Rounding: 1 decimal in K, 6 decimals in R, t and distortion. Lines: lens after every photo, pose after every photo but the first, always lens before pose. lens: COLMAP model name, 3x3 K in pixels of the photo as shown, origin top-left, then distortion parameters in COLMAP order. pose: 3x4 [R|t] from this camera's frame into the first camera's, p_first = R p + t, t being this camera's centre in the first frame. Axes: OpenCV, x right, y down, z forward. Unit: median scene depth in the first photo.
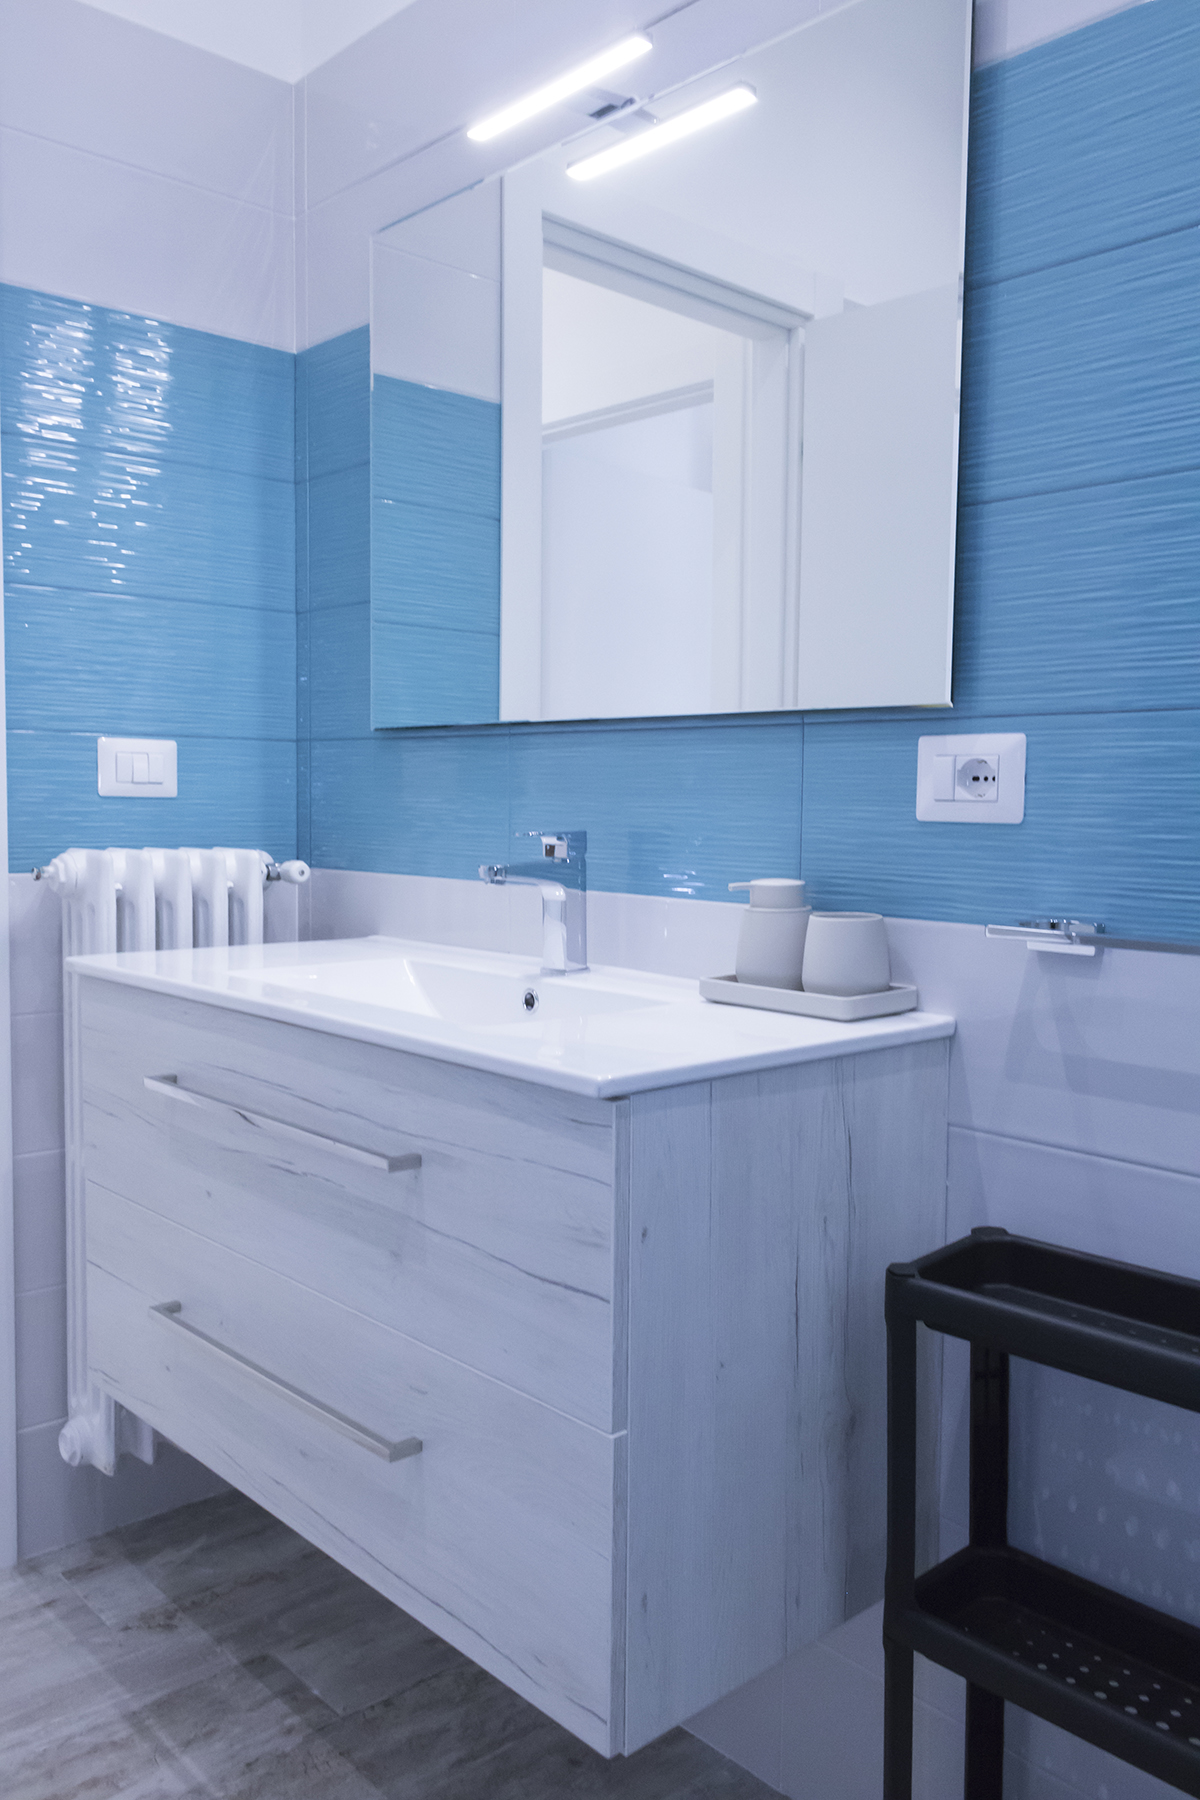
lens RADIAL K [[1444.7, 0, 599.3], [0, 1444.7, 896.0], [0, 0, 1]] dist [0.010910, 0.006549]
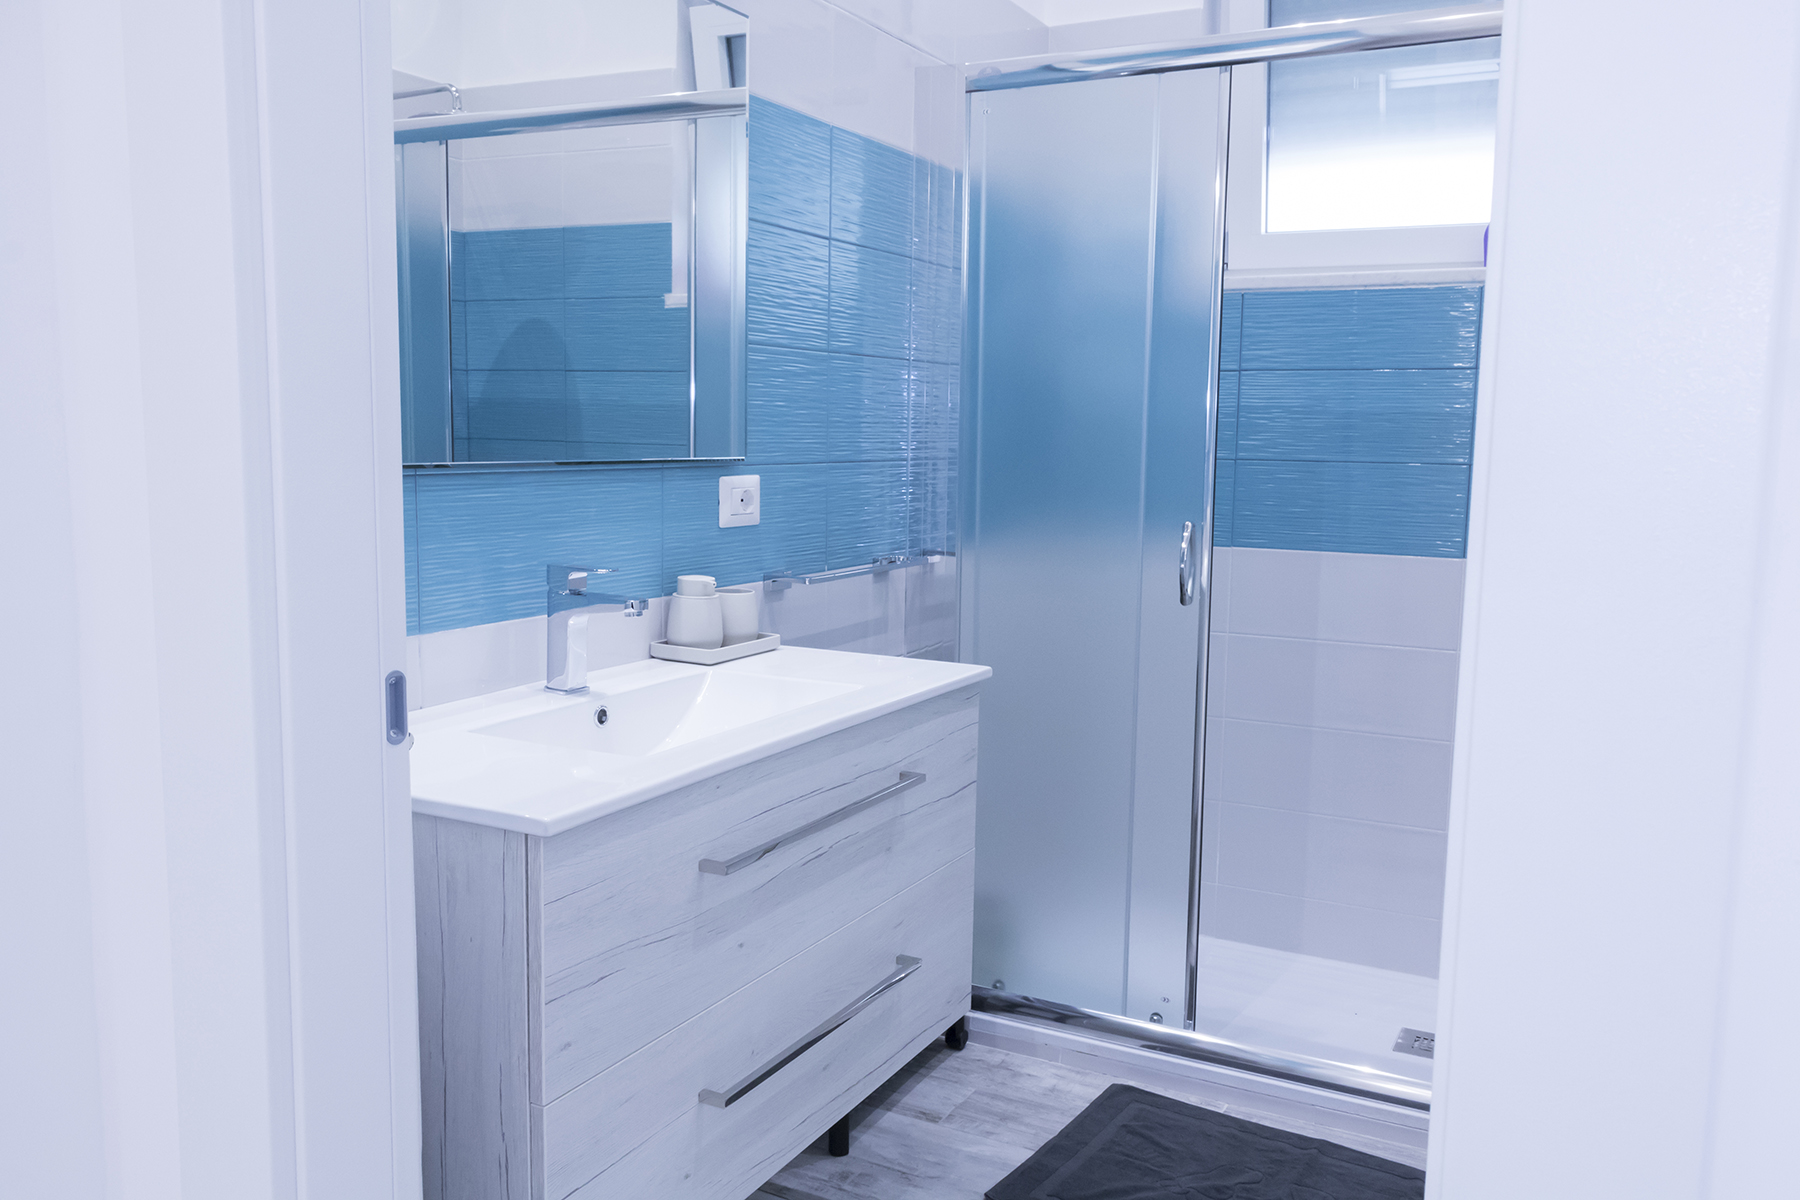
lens RADIAL K [[1444.7, 0, 899.0], [0, 1444.7, 599.0], [0, 0, 1]] dist [0.010910, 0.006549]
pose [[-0.334017, -0.132353, 0.933228, -1.440502], [0.046149, 0.986608, 0.156442, -0.227409], [-0.941437, 0.095322, -0.323436, 1.396602]]
